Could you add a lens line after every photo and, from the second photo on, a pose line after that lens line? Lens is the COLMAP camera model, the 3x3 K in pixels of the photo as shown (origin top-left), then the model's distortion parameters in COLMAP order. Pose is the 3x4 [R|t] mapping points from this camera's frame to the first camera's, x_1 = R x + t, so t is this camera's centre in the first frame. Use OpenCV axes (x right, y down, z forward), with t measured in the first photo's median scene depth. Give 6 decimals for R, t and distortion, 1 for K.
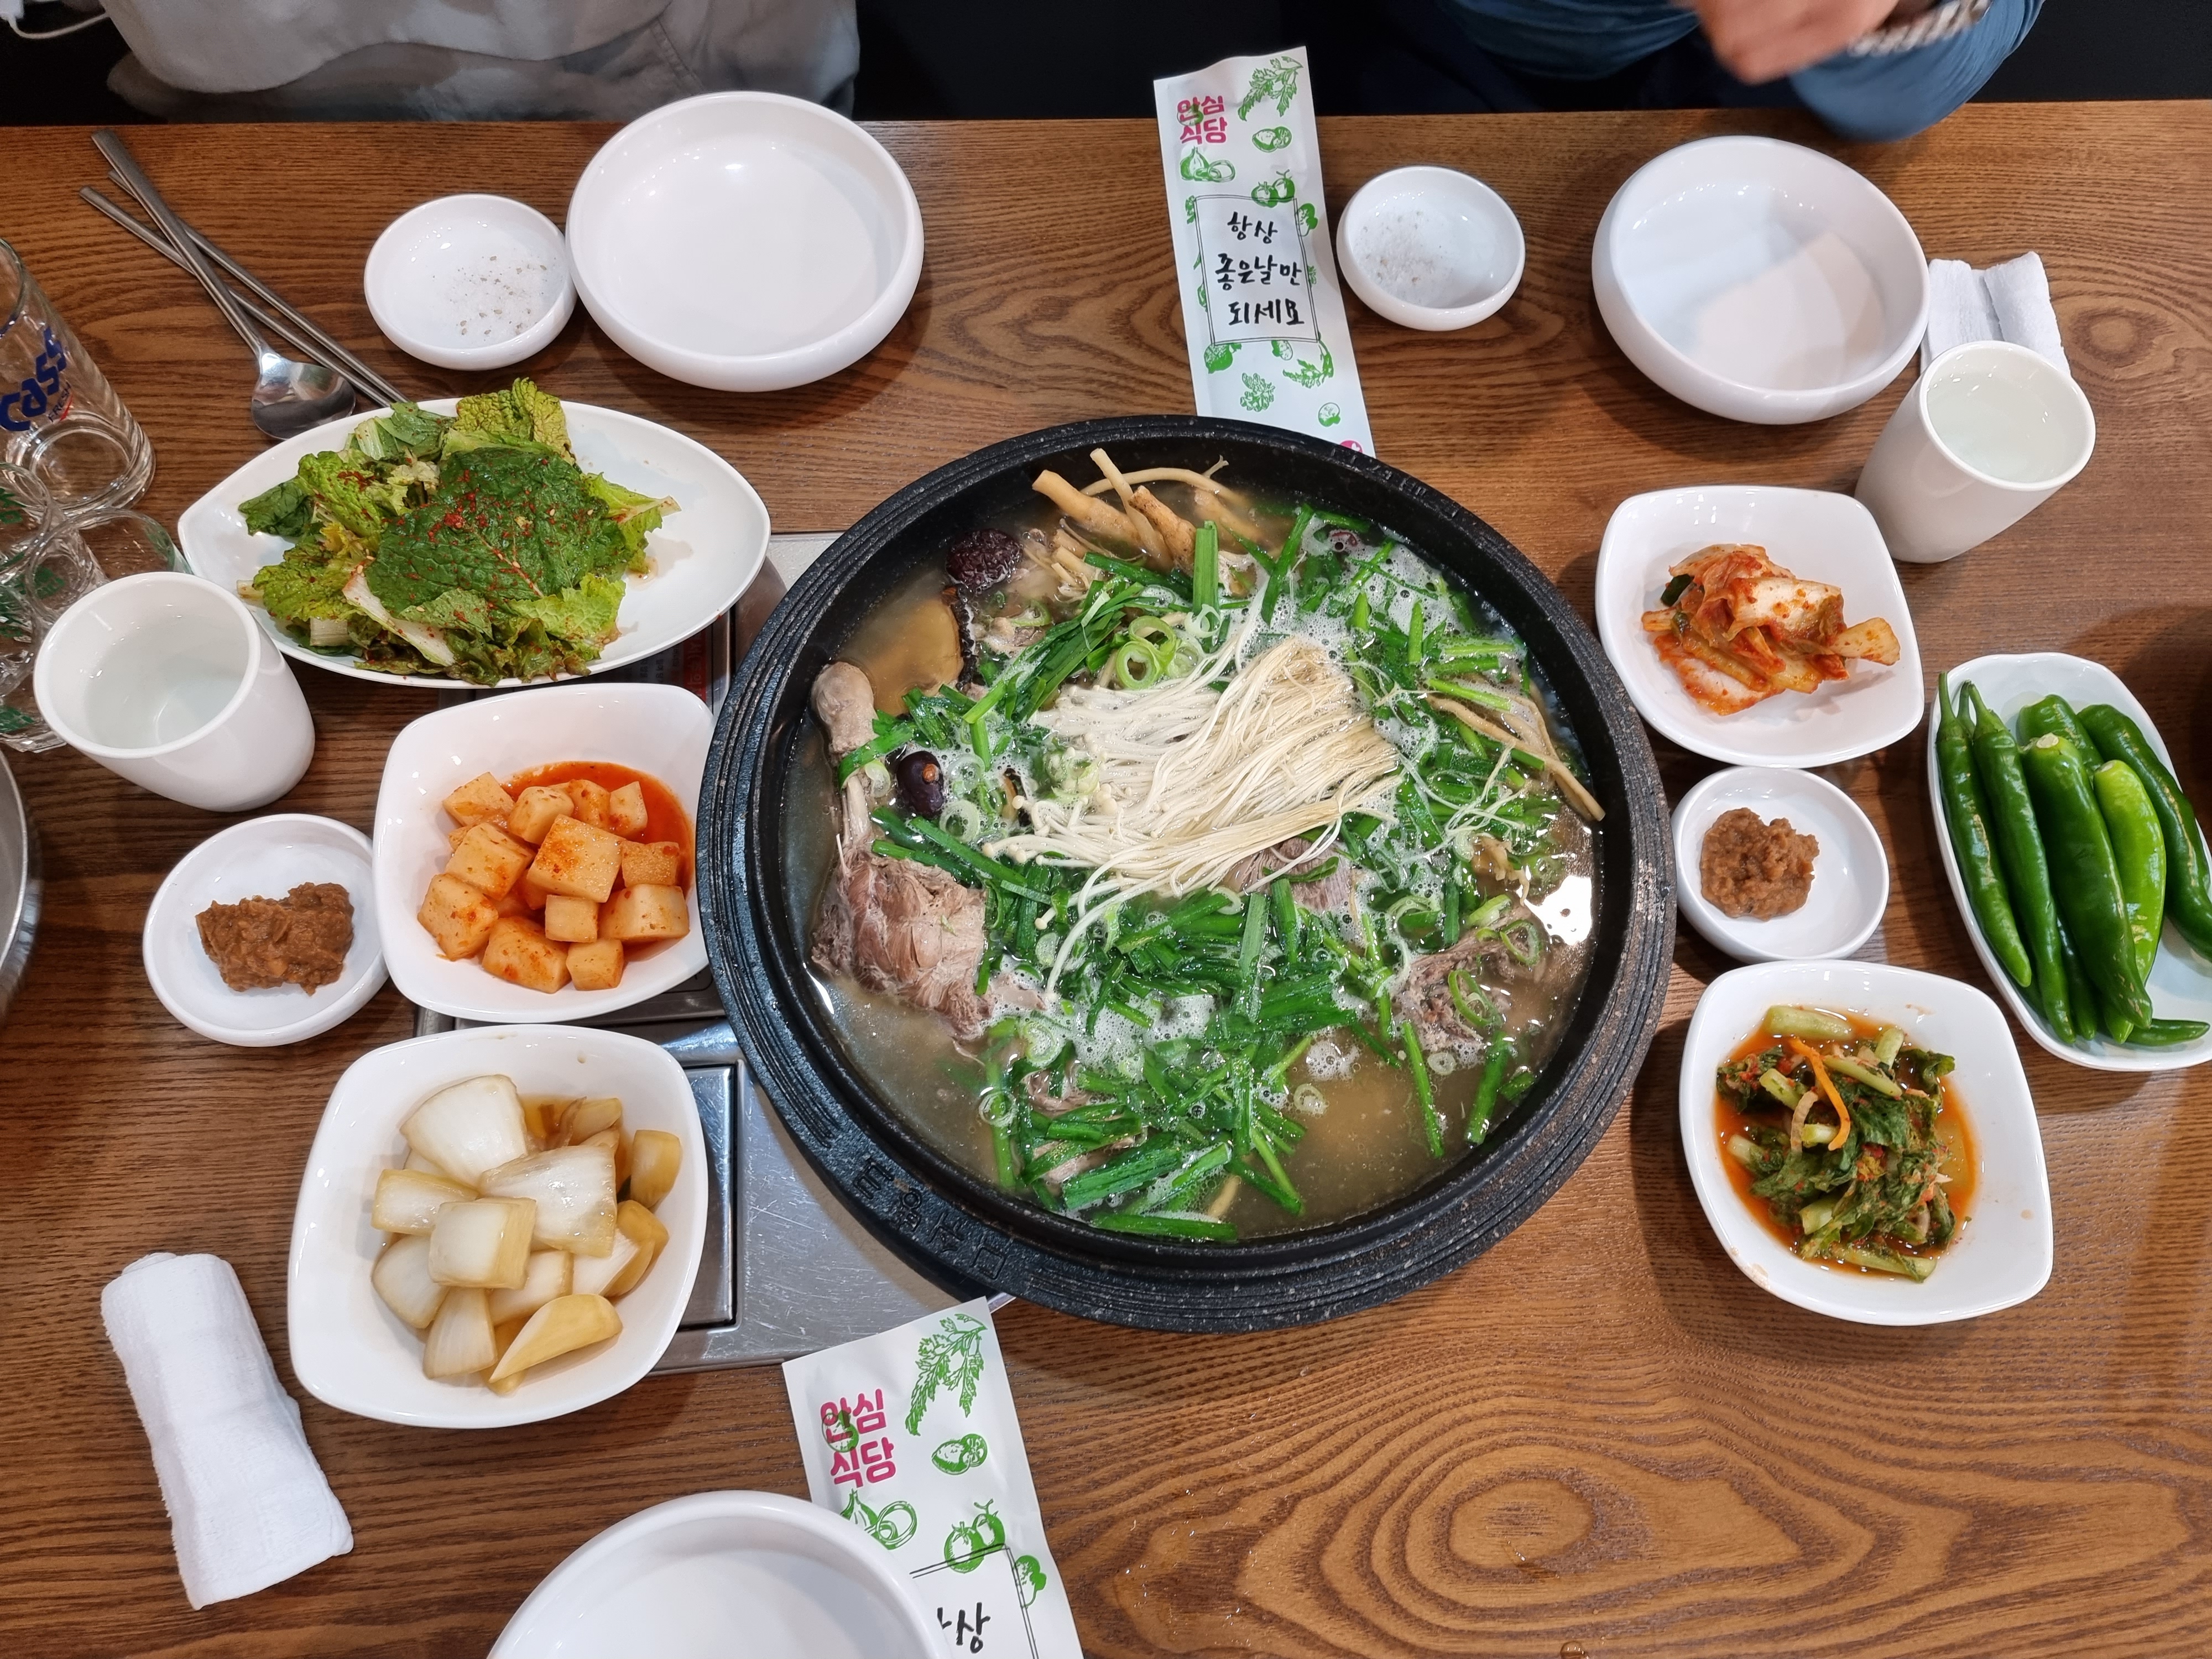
lens RADIAL K [[1518.5, 0, 1139.1], [0, 1518.5, 834.4], [0, 0, 1]] dist [0.051670, -0.048192]
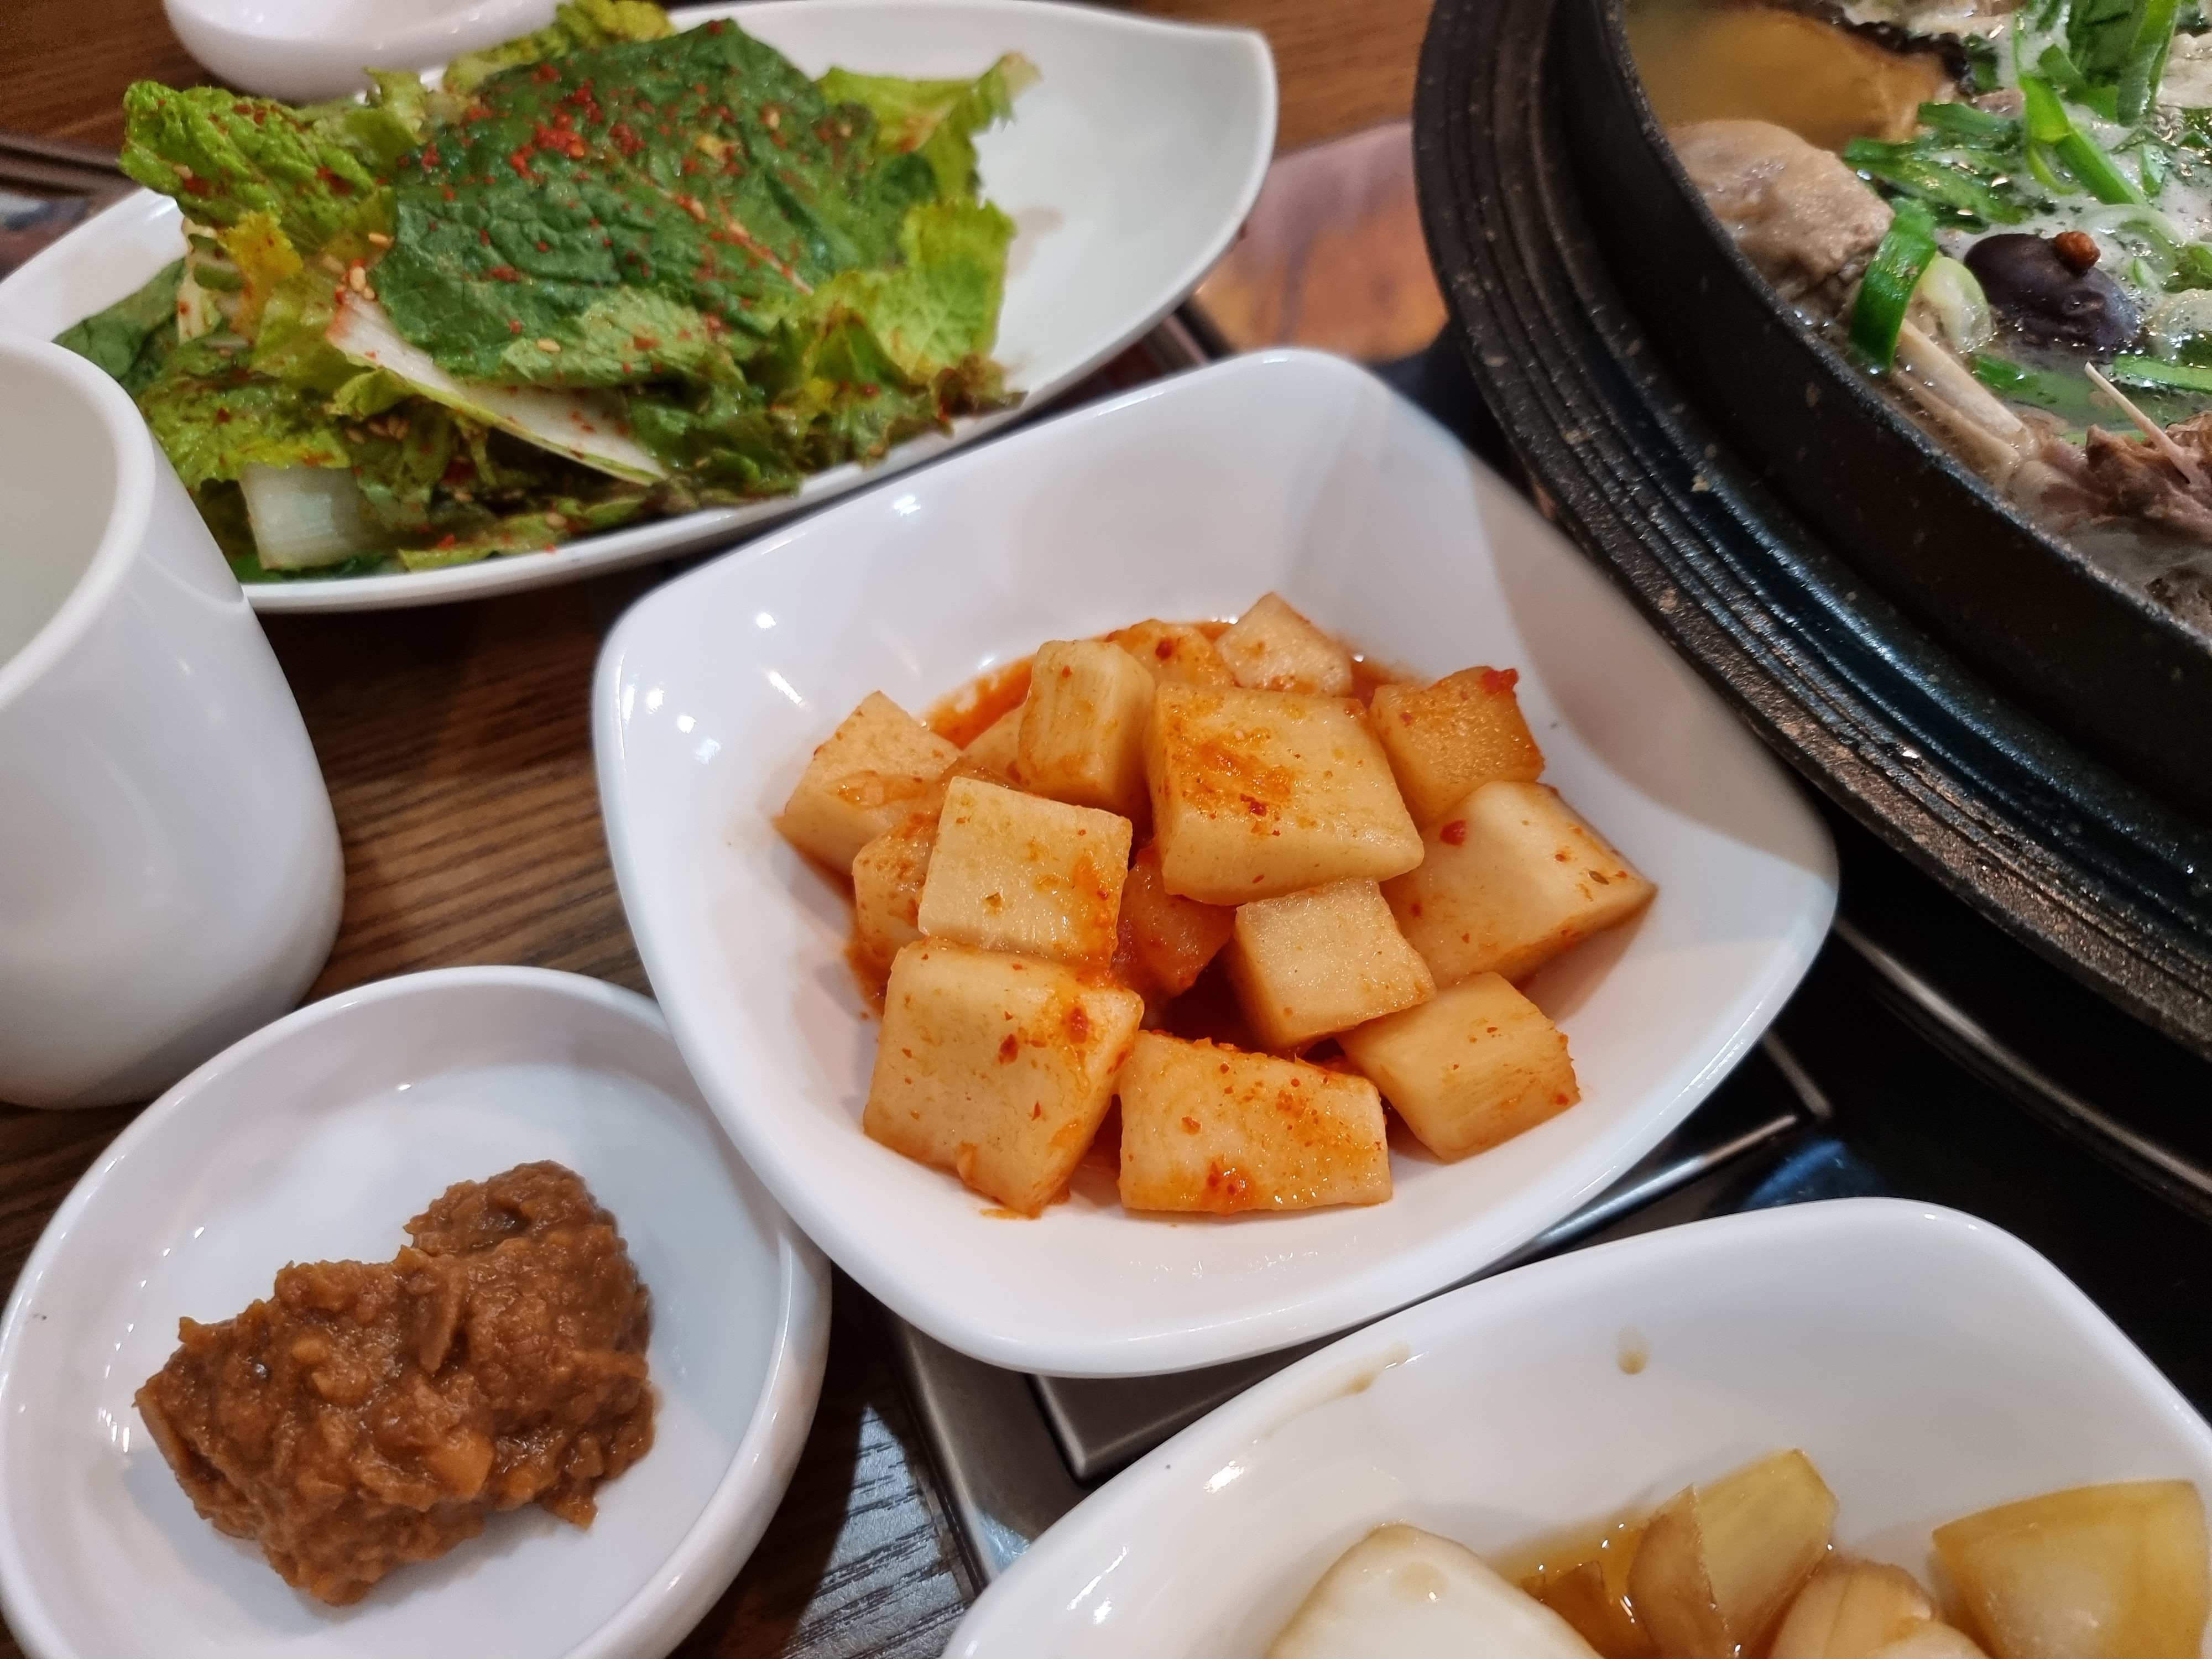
lens RADIAL K [[1580.4, 0, 1170.8], [0, 1580.4, 836.3], [0, 0, 1]] dist [-0.007815, -0.001354]
pose [[0.933818, -0.336123, 0.122492, -0.434704], [0.353570, 0.919299, -0.172849, 0.077034], [-0.054508, 0.204719, 0.977302, 0.682816]]
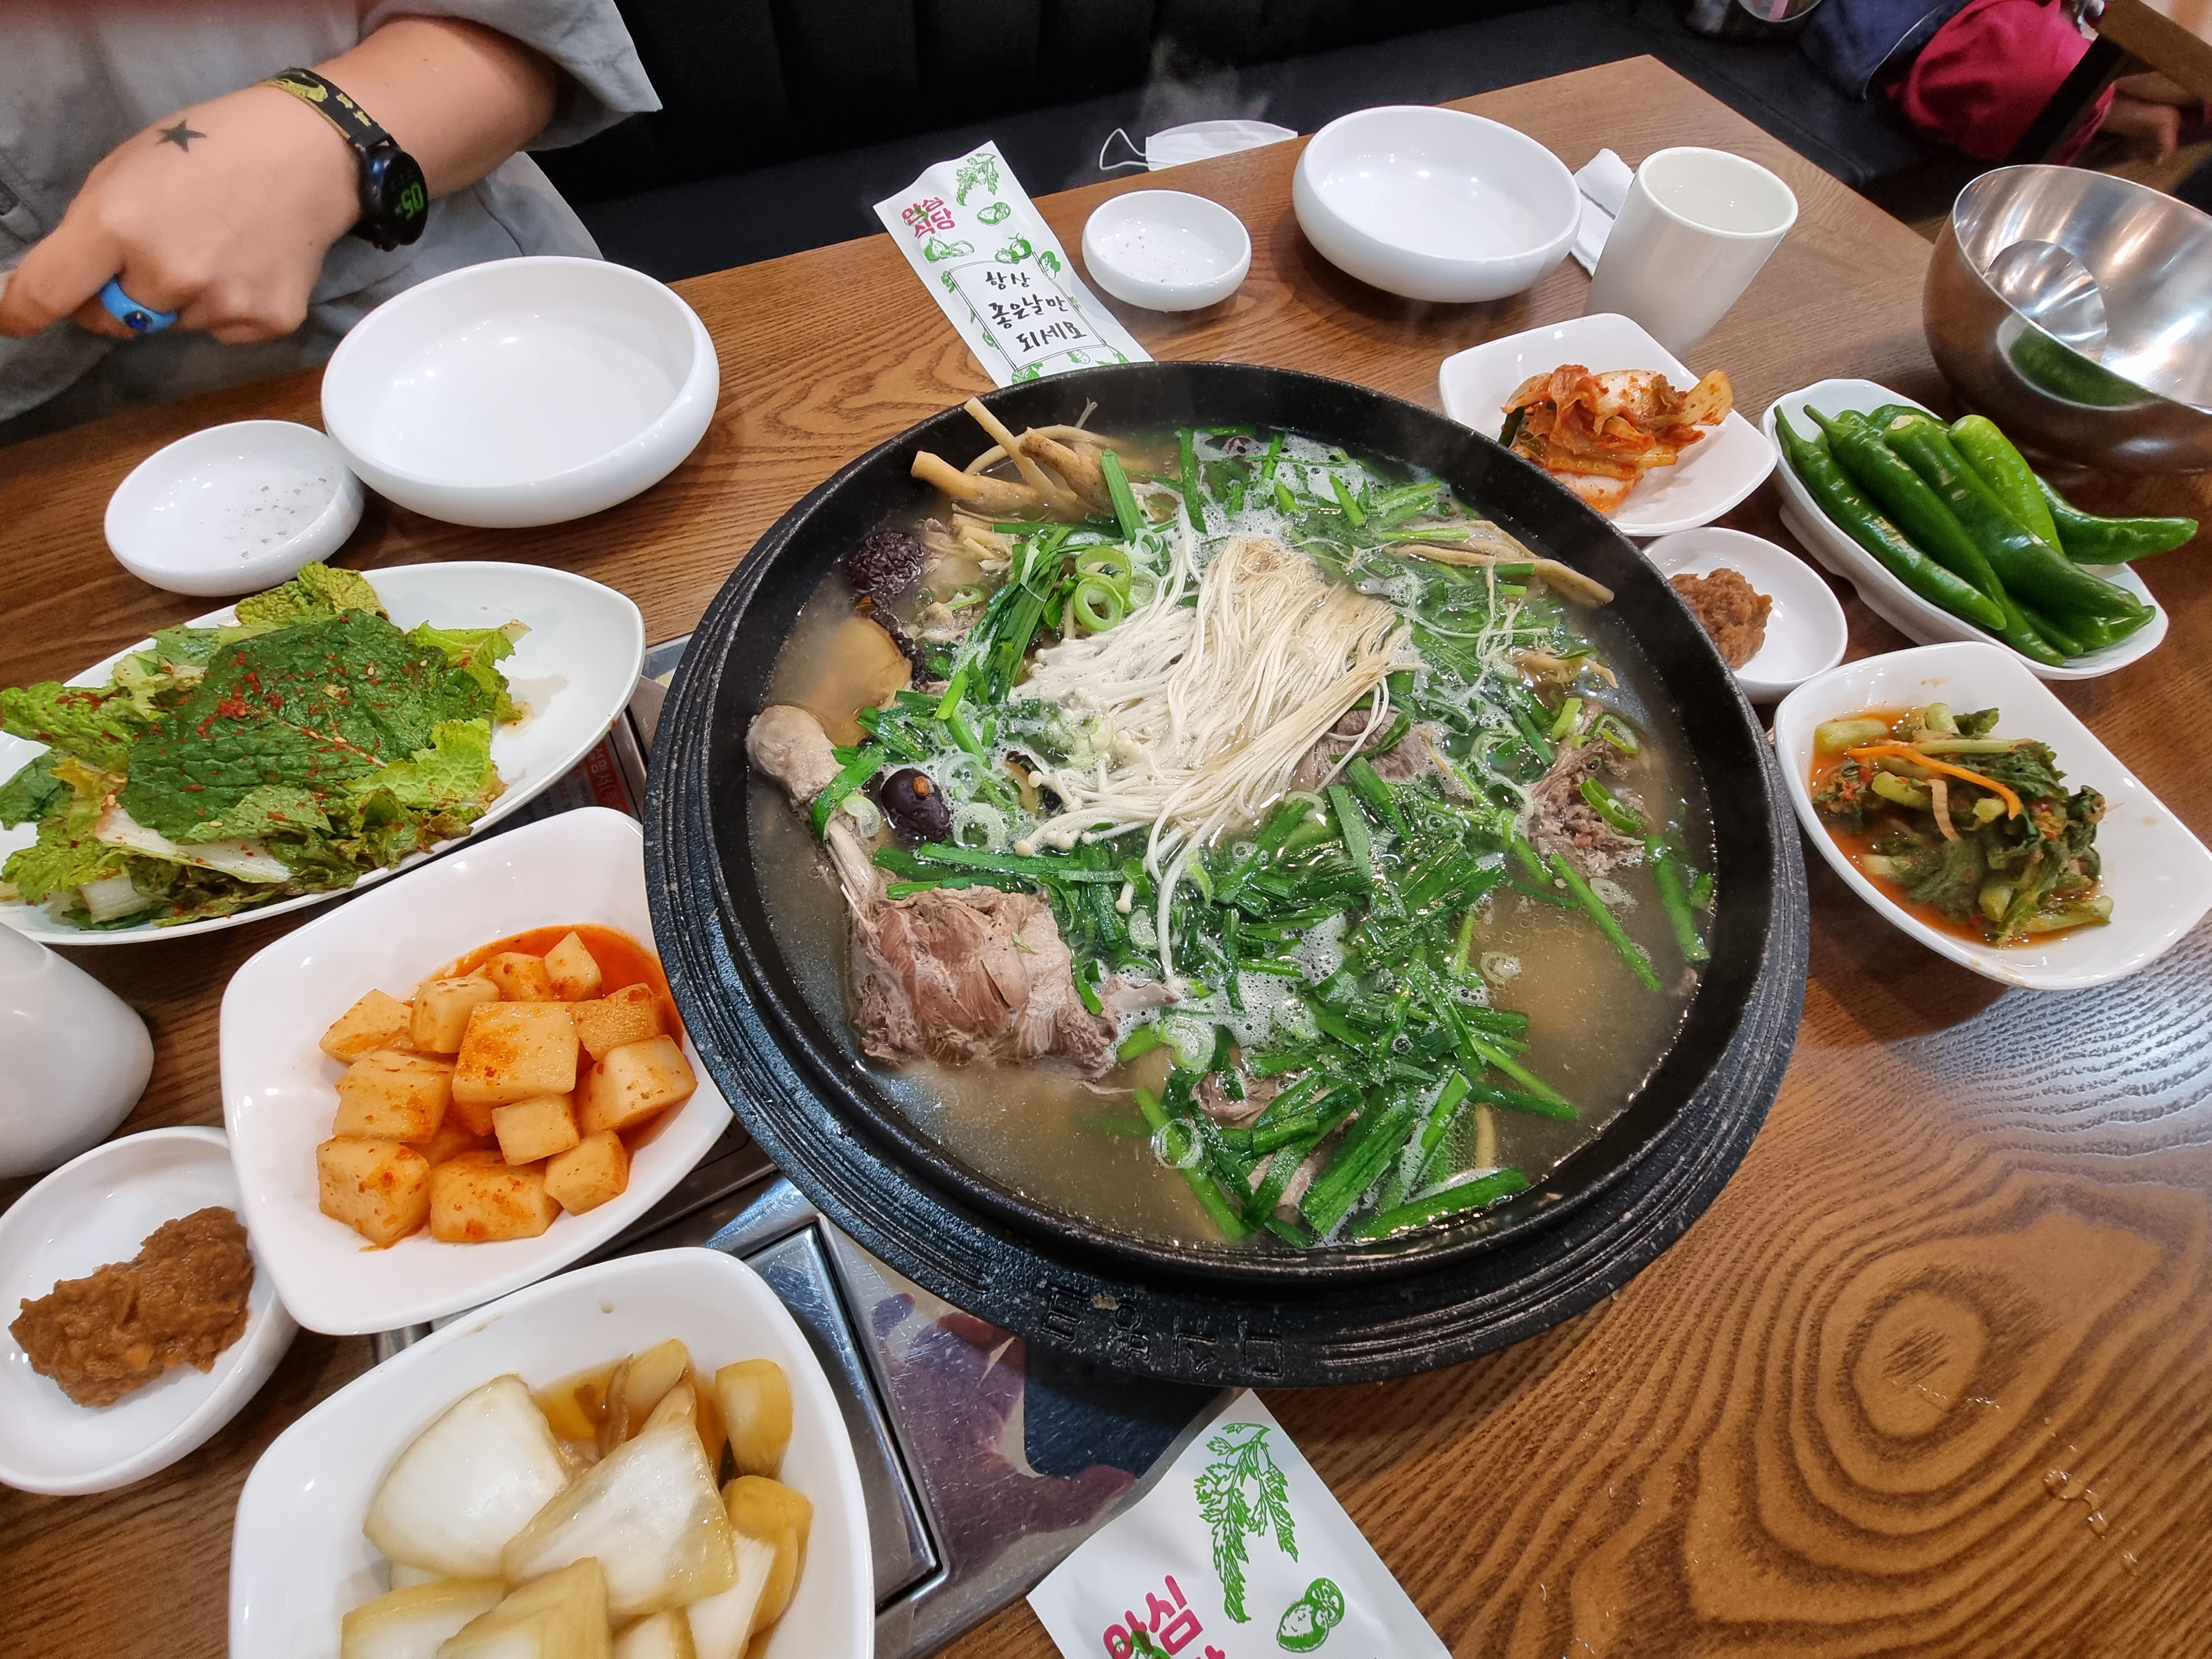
lens RADIAL K [[912.4, 0, 1110.3], [0, 912.4, 843.2], [0, 0, 1]] dist [-0.002198, -0.001149]
pose [[0.924159, -0.349950, 0.153182, -0.131710], [0.360533, 0.931565, -0.046930, 0.047887], [-0.126276, 0.098599, 0.987083, 0.512551]]
